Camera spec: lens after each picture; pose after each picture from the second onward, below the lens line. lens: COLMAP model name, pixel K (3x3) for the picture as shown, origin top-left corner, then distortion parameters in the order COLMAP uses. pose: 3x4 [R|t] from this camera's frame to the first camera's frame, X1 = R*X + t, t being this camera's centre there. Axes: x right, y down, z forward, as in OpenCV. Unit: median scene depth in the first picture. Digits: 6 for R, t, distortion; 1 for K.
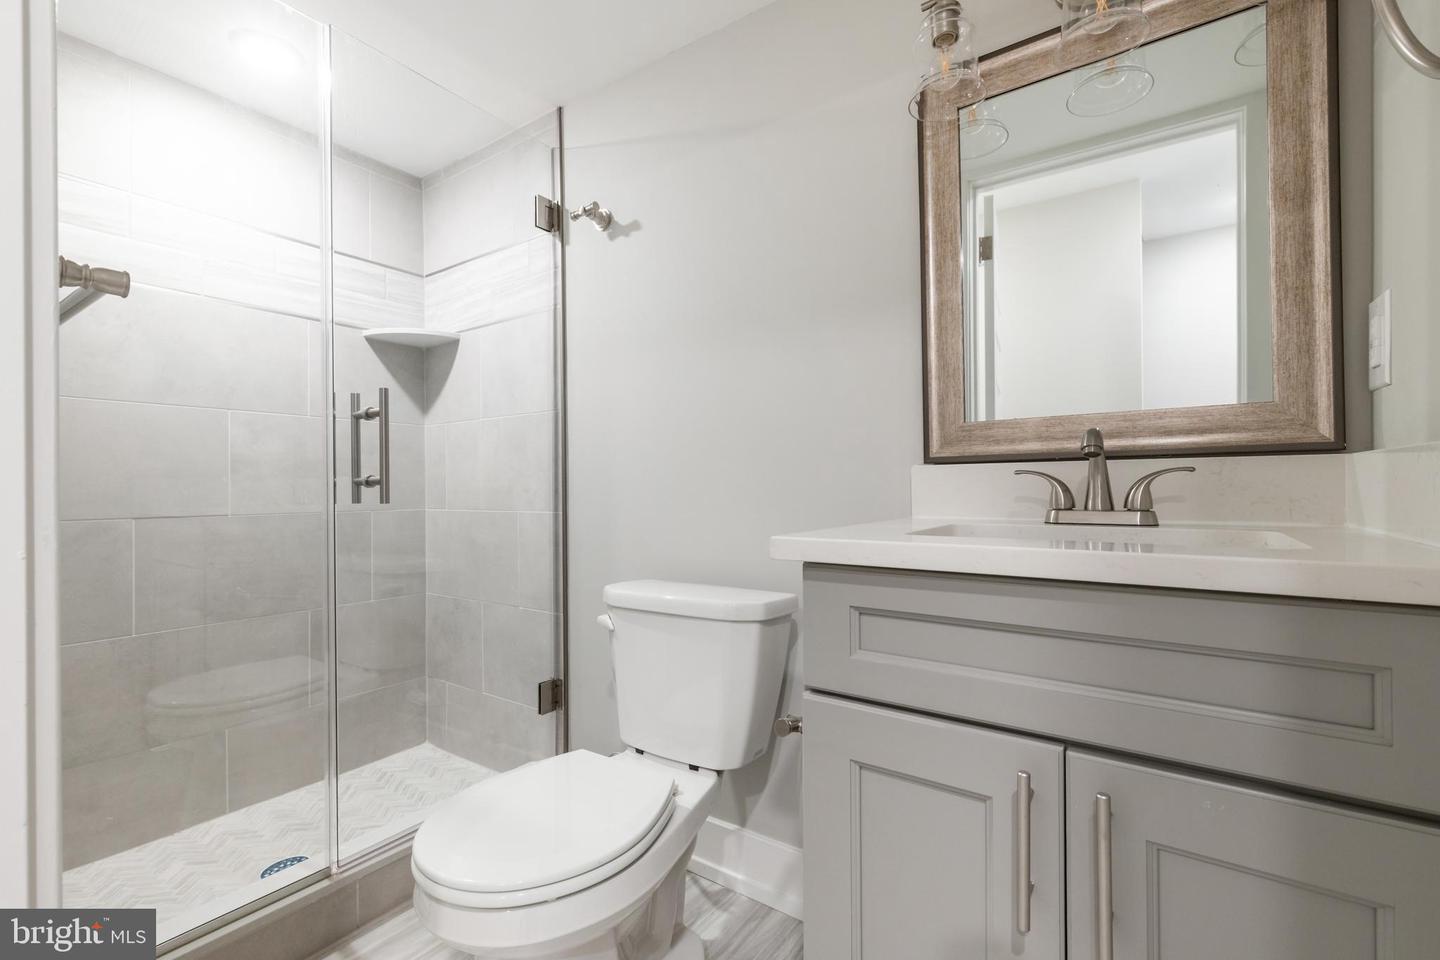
lens RADIAL K [[657.5, 0, 720.2], [0, 657.5, 488.1], [0, 0, 1]] dist [0.004025, 0.000745]
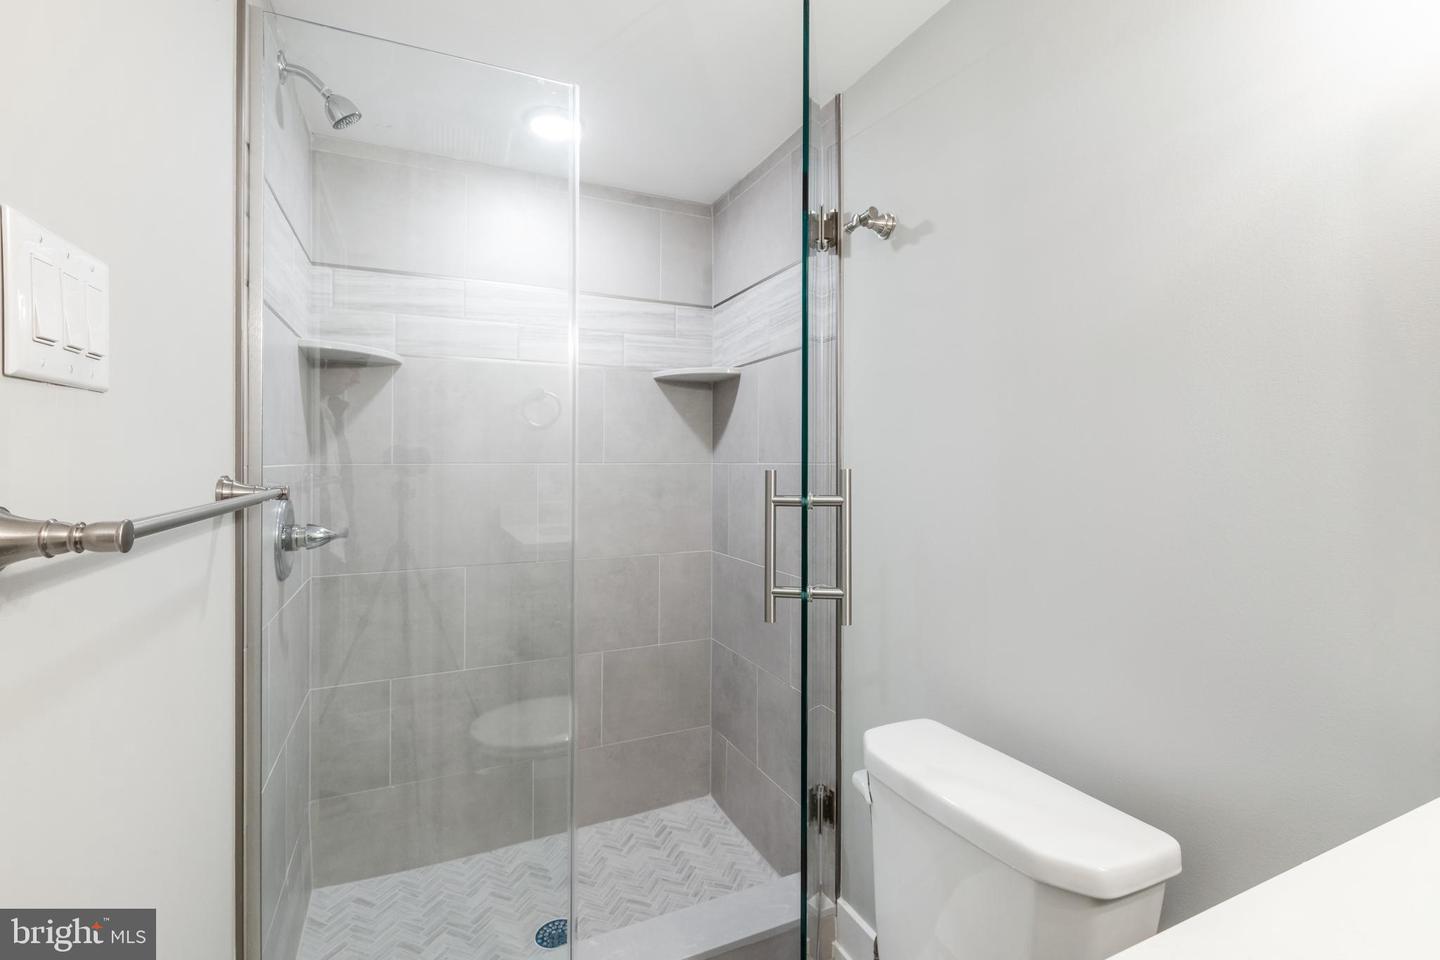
lens RADIAL K [[657.5, 0, 711.0], [0, 657.5, 473.9], [0, 0, 1]] dist [0.004025, 0.000745]
pose [[0.873675, 0.010091, -0.486405, 0.022025], [-0.006983, 0.999942, 0.008201, -0.107617], [0.486459, -0.003768, 0.873695, 0.196198]]
